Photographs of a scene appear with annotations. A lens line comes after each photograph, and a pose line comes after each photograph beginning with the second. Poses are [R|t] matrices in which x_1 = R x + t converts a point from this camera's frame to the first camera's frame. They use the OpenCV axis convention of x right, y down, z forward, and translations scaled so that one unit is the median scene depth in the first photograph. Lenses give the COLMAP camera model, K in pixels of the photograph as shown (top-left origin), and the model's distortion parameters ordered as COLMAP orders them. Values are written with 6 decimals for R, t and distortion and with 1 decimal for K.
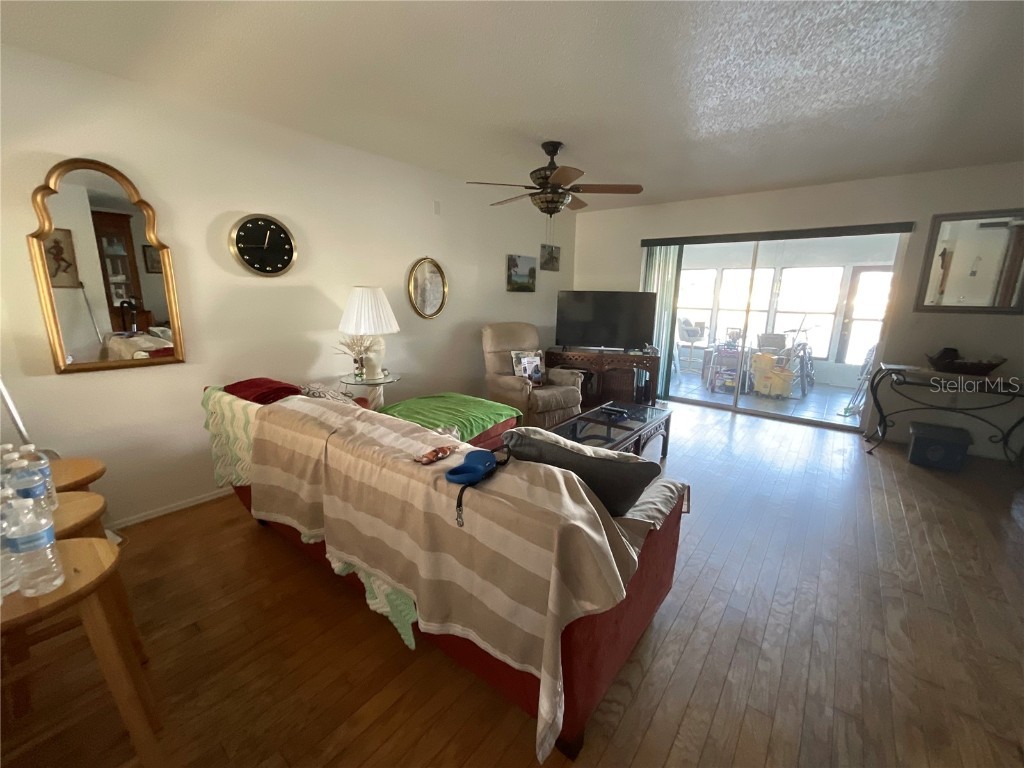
lens RADIAL K [[414.9, 0, 512.8], [0, 414.9, 381.2], [0, 0, 1]] dist [0.000697, 0.001600]
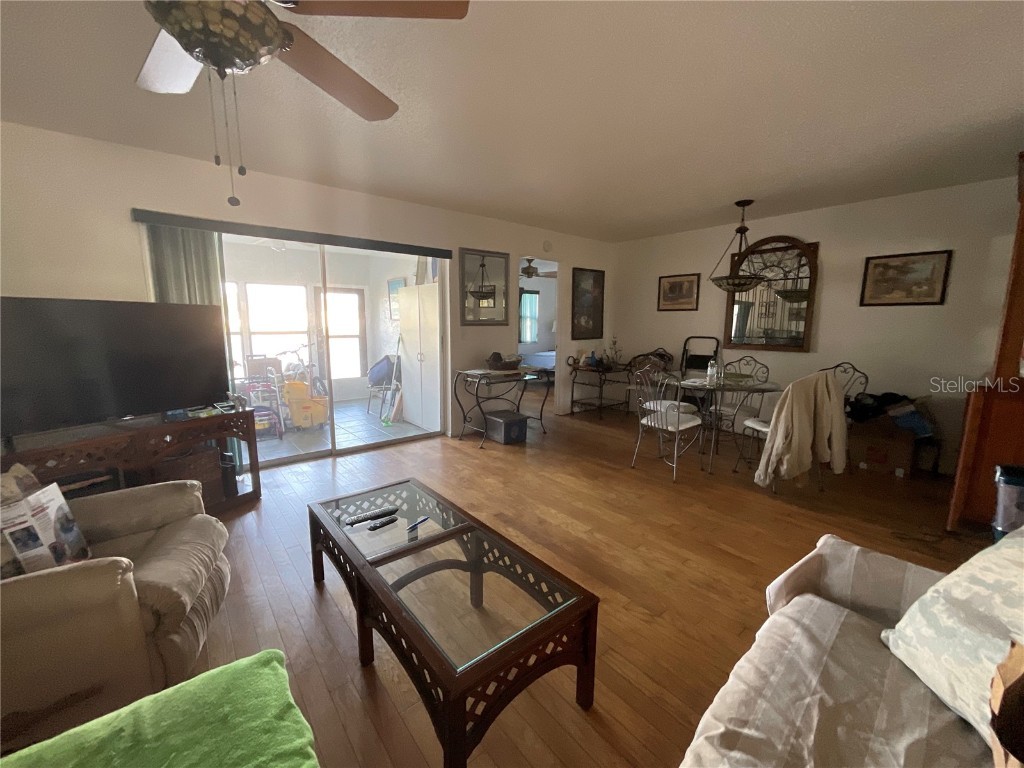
lens RADIAL K [[414.9, 0, 513.4], [0, 414.9, 385.7], [0, 0, 1]] dist [0.000697, 0.001600]
pose [[0.202570, -0.163715, 0.965486, -0.136451], [0.201971, 0.971713, 0.122395, -0.078112], [-0.958213, 0.170207, 0.229906, 0.410523]]
